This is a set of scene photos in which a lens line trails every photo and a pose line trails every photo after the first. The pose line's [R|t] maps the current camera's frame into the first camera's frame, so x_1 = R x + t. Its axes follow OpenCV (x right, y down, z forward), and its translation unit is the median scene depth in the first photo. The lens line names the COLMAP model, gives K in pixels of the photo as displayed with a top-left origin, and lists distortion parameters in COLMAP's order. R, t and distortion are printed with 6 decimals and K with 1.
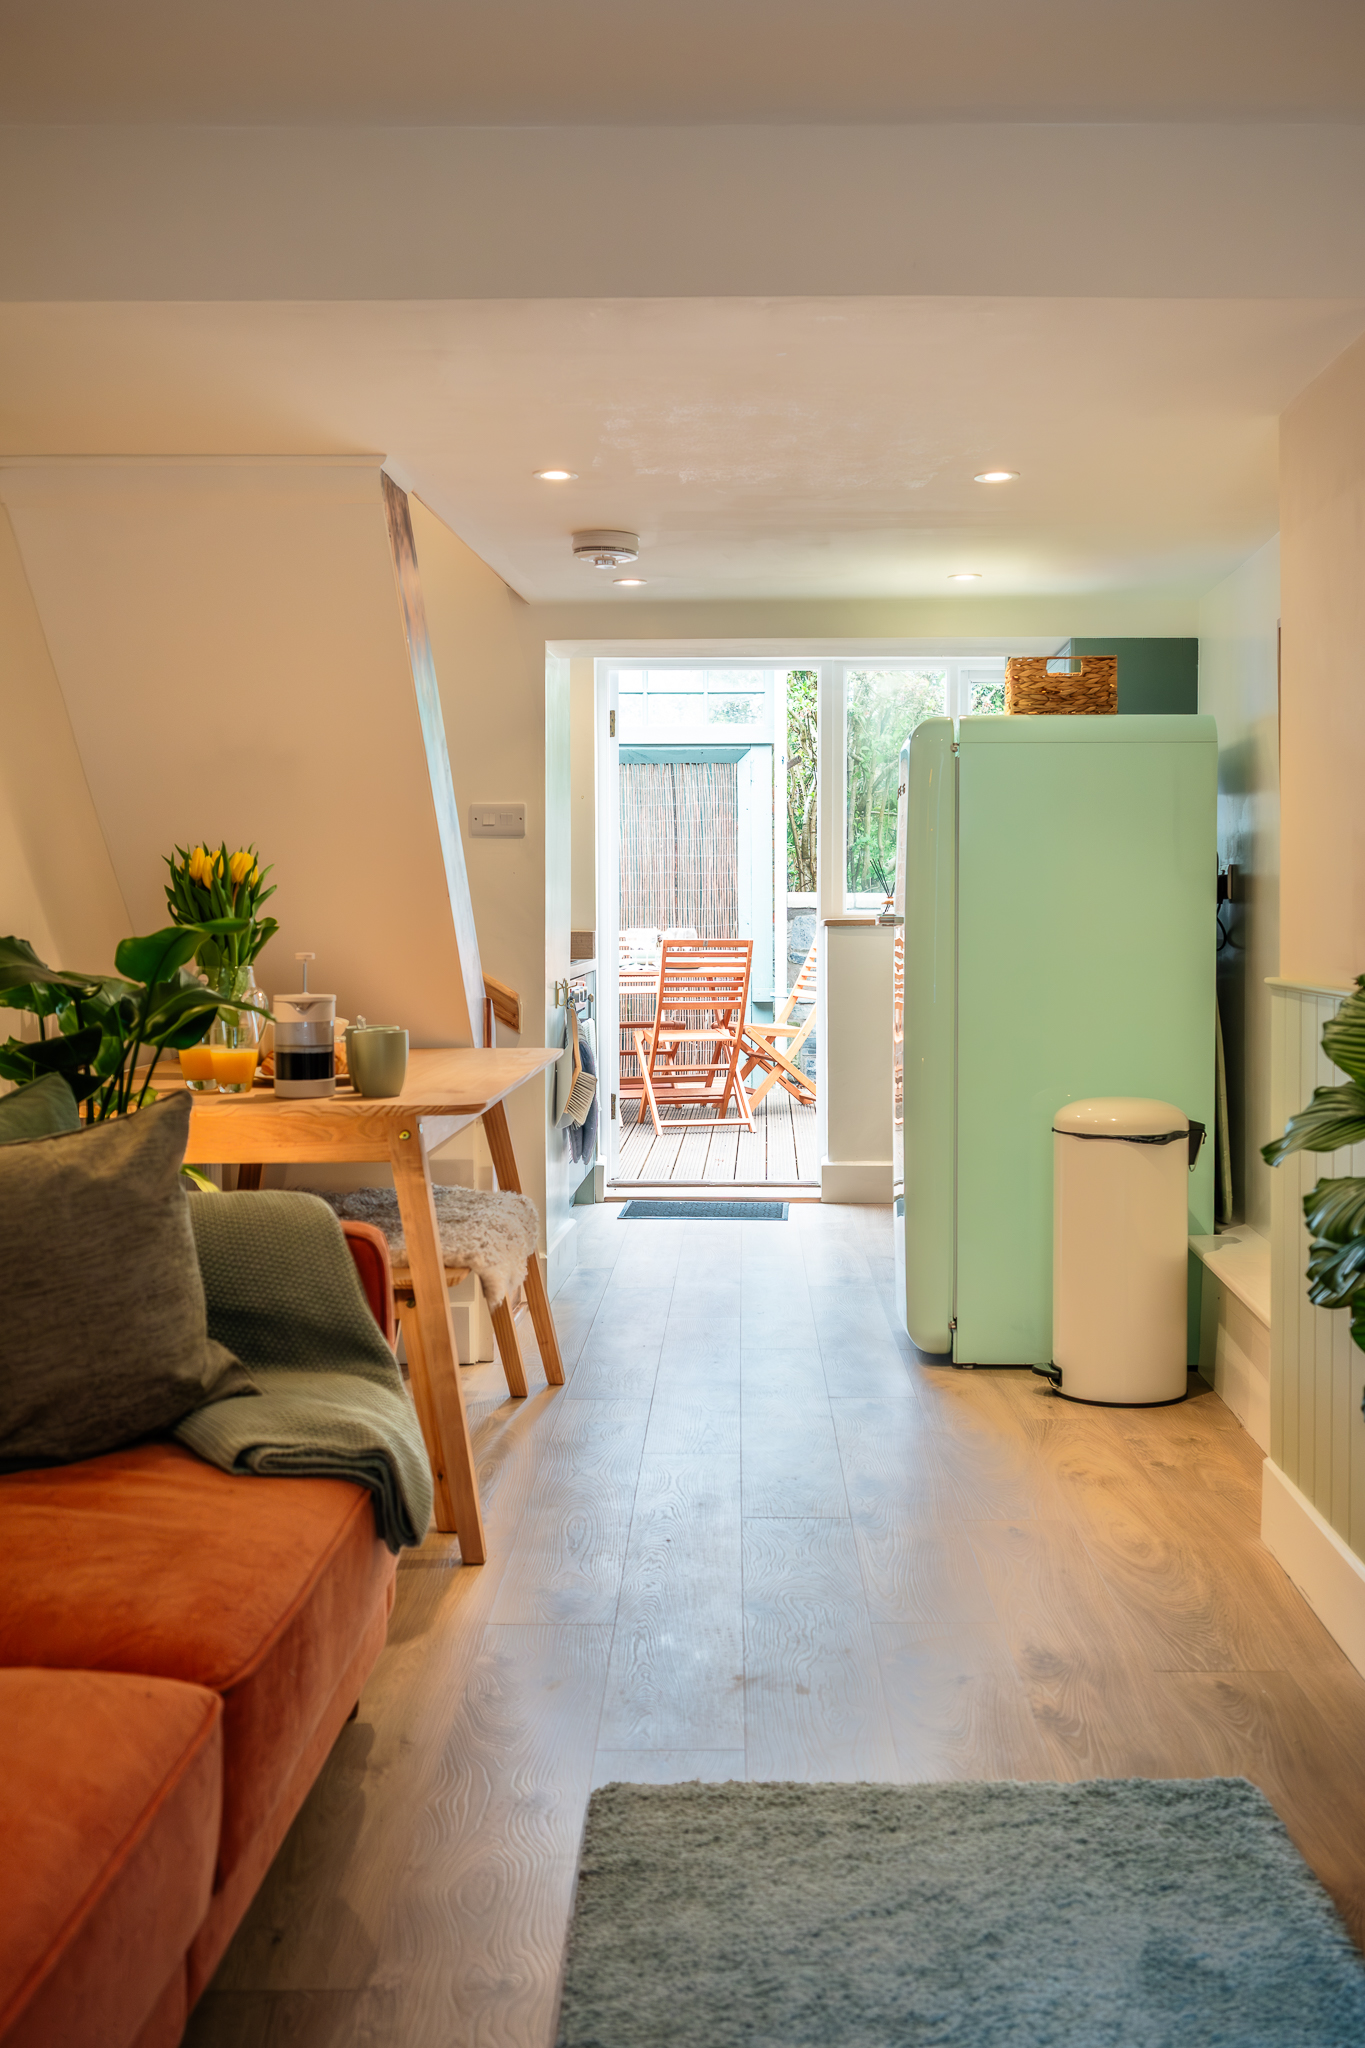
lens RADIAL K [[2028.2, 0, 746.7], [0, 2028.2, 996.2], [0, 0, 1]] dist [-0.008834, 0.015878]
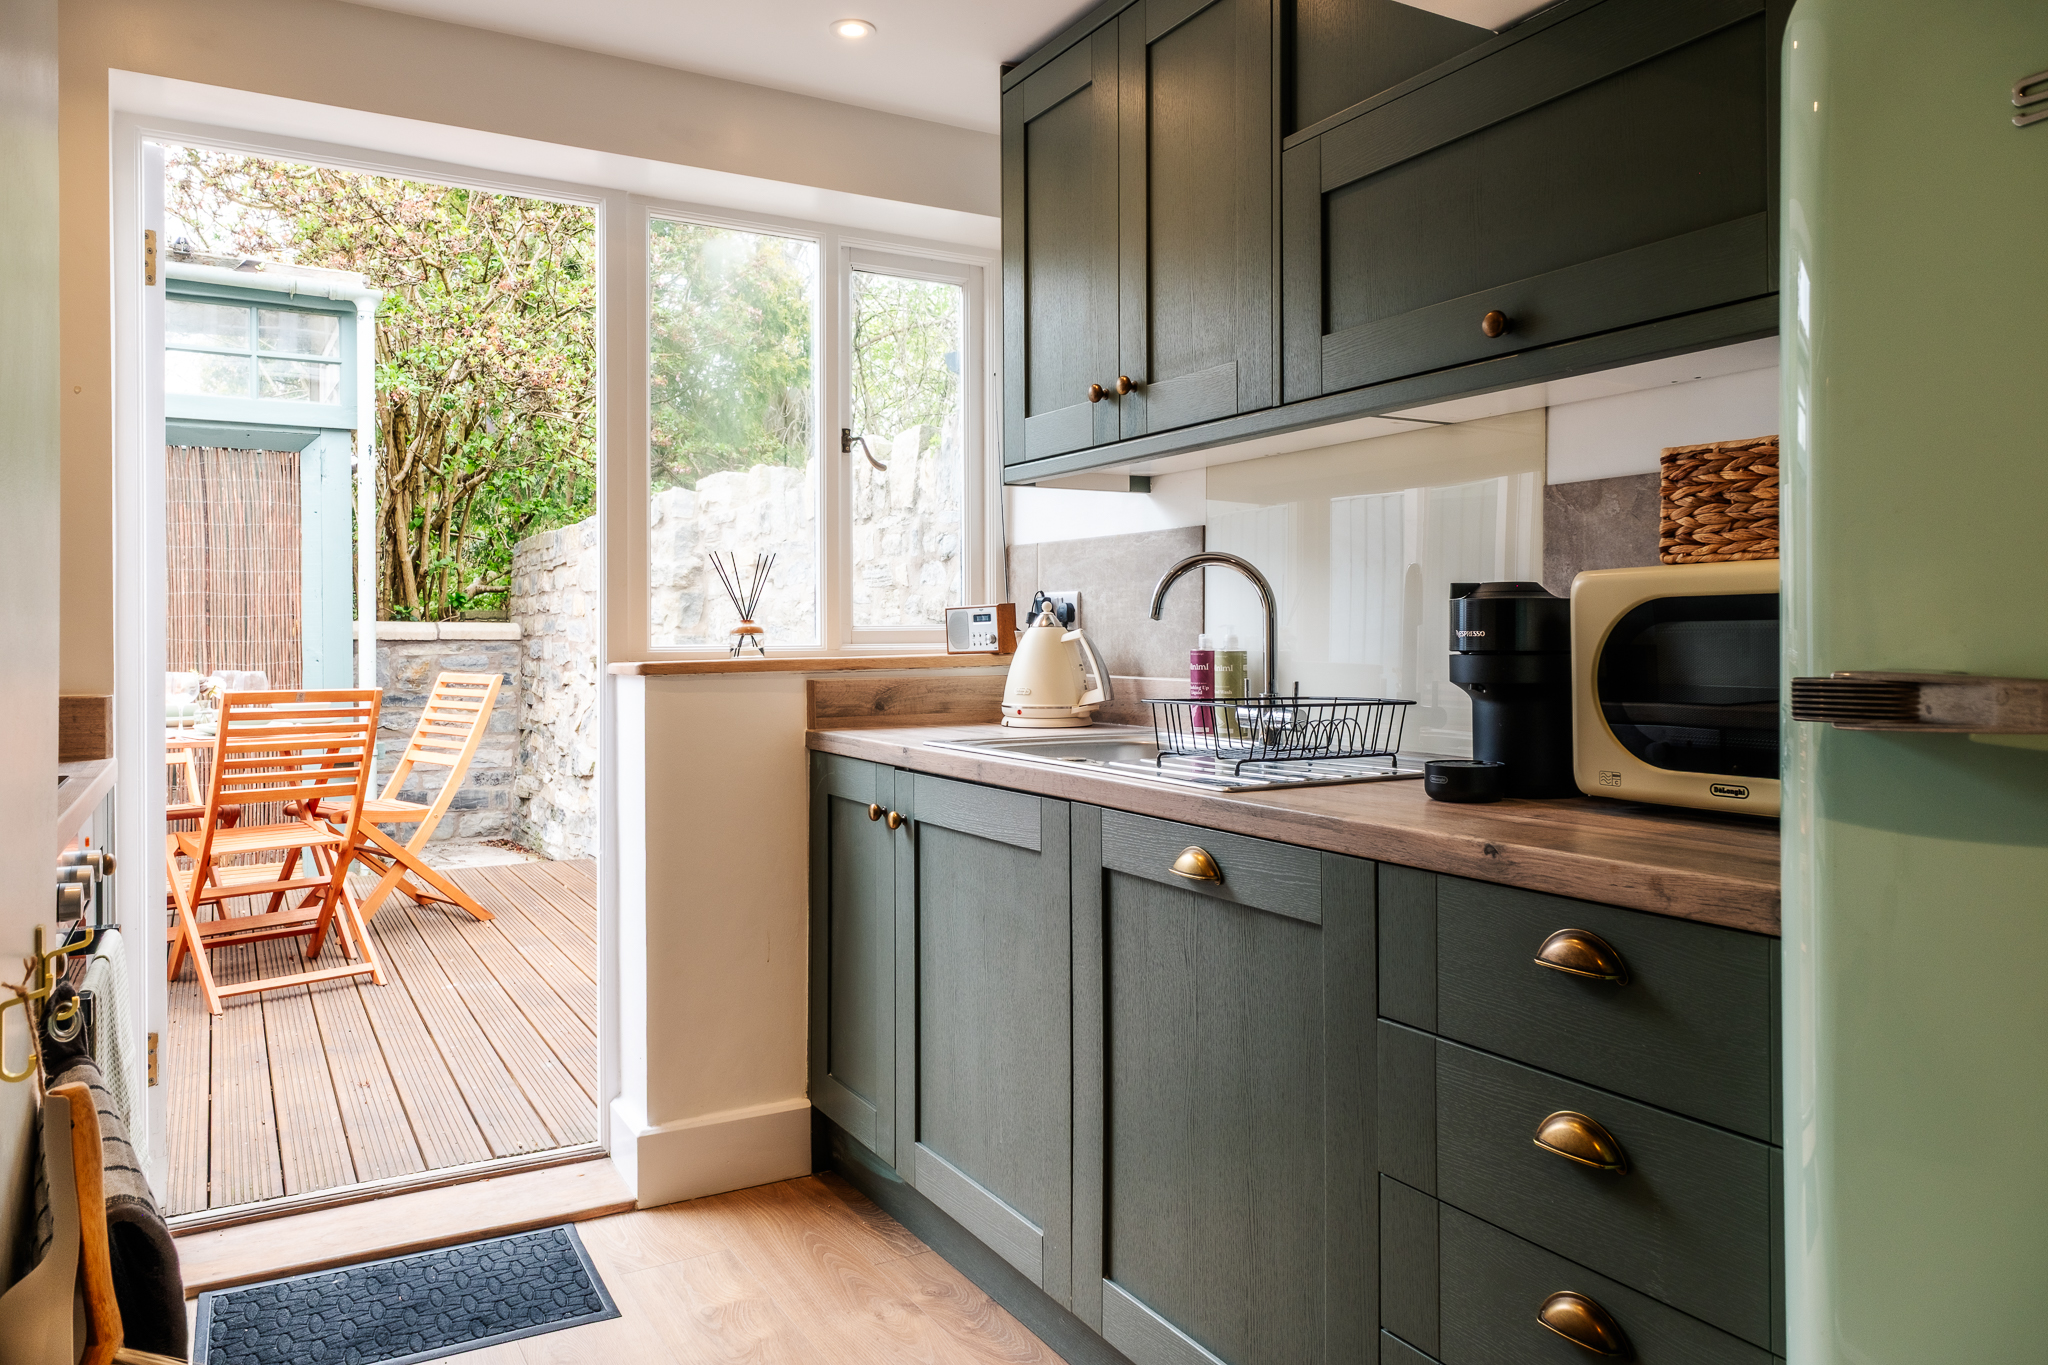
lens RADIAL K [[1395.6, 0, 1027.2], [0, 1395.6, 625.9], [0, 0, 1]] dist [0.003861, 0.000901]
pose [[0.860629, -0.000588, 0.509232, -0.156422], [0.026686, 0.998677, -0.043948, -0.076464], [-0.508533, 0.051412, 0.859506, 1.698971]]
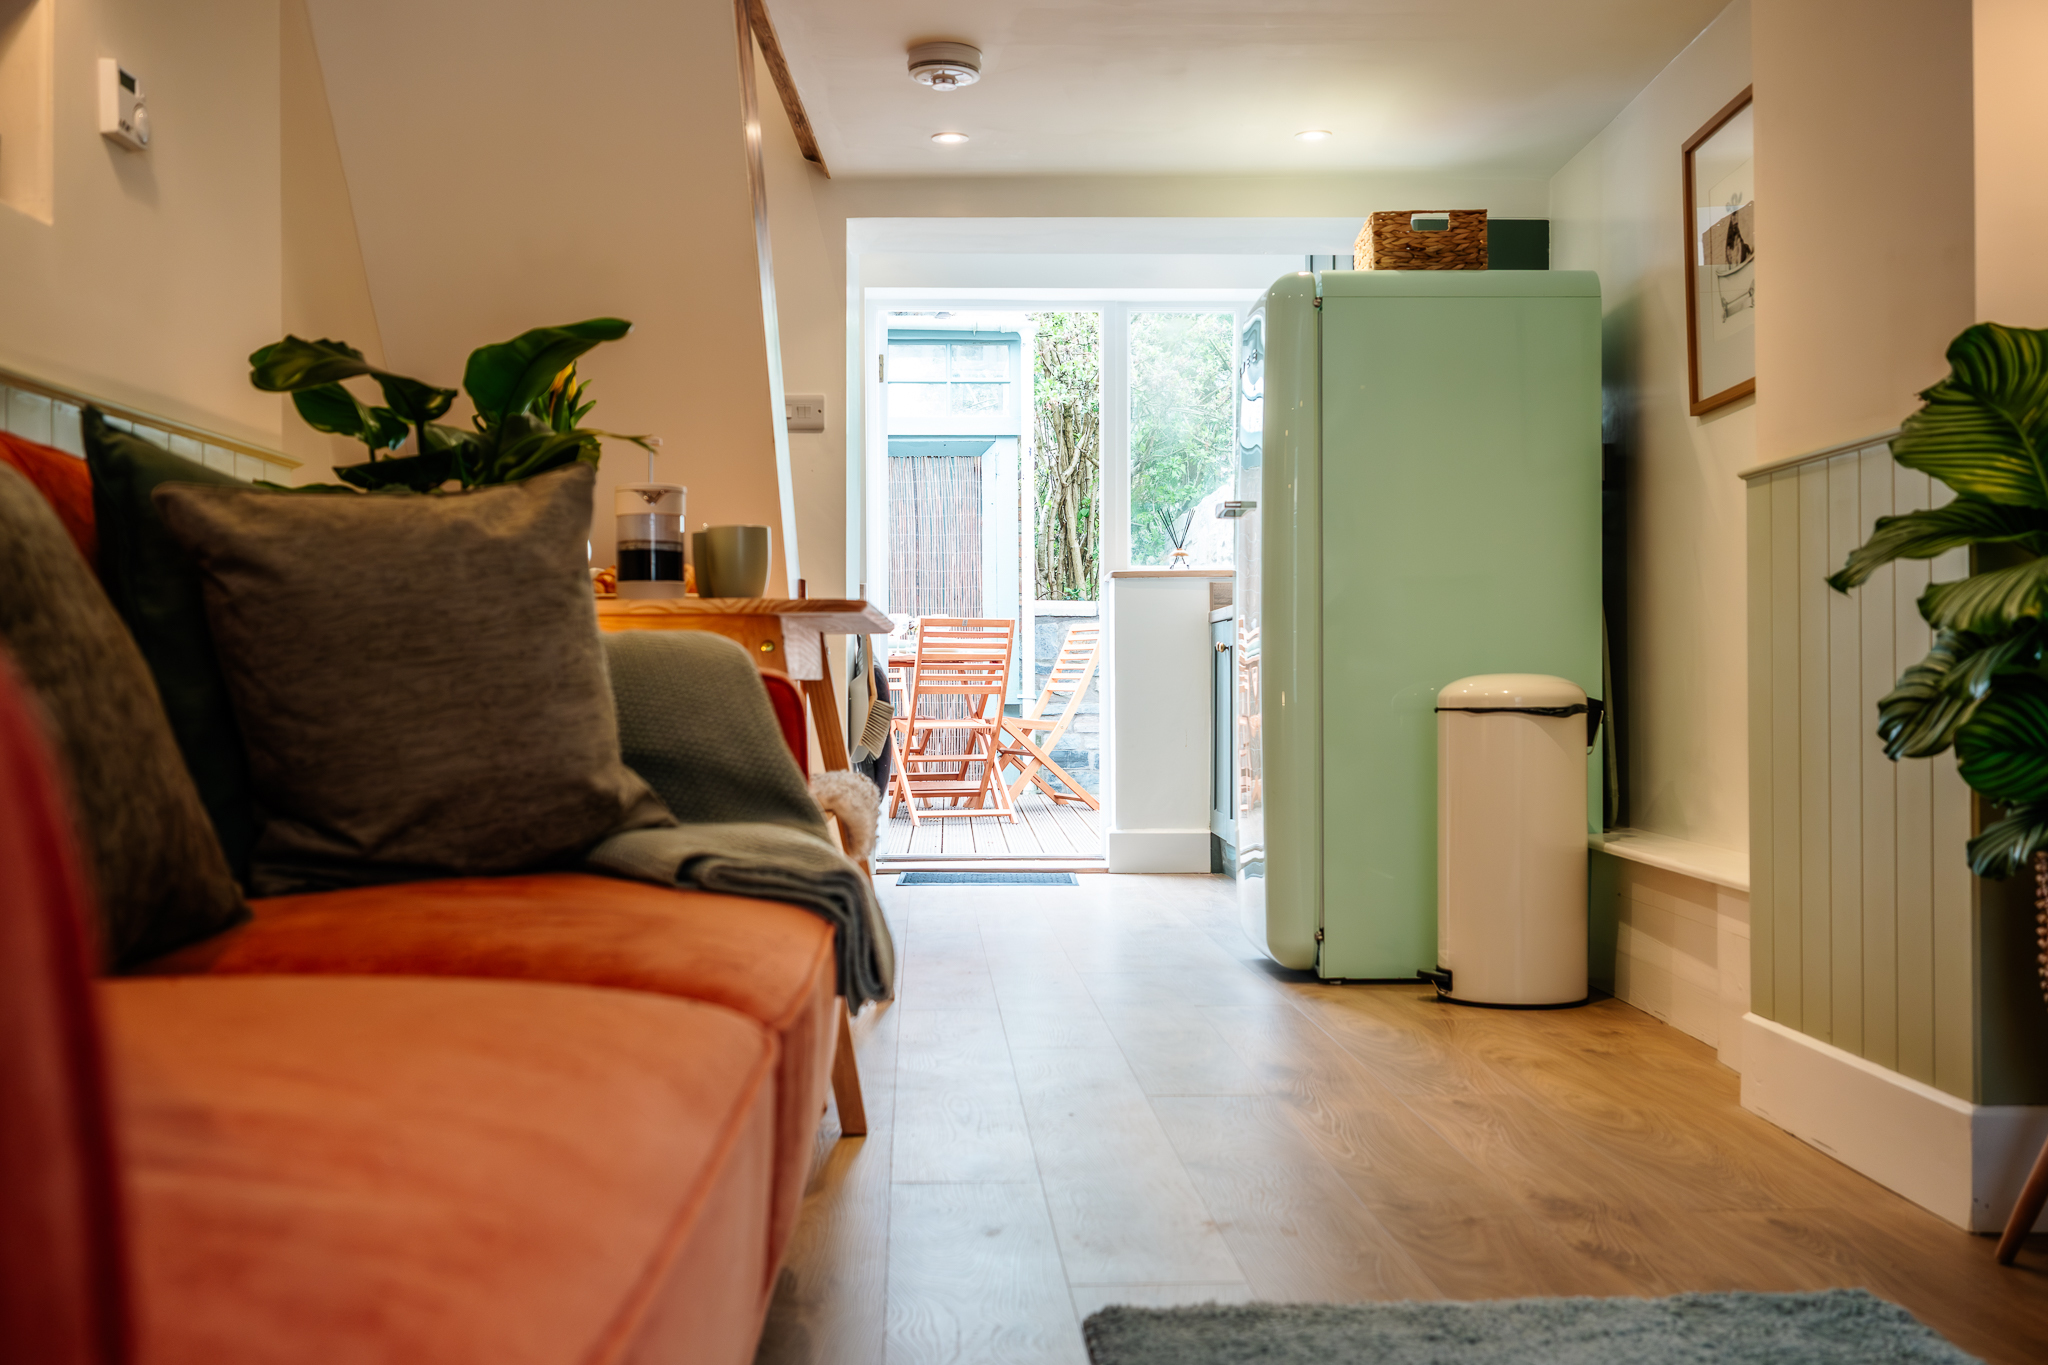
lens RADIAL K [[2054.1, 0, 1026.8], [0, 2054.1, 707.6], [0, 0, 1]] dist [-0.002021, -0.000766]
pose [[0.998907, -0.002726, 0.046655, -0.120823], [0.004287, 0.999433, -0.033385, 0.152094], [-0.046537, 0.033548, 0.998353, 0.144152]]
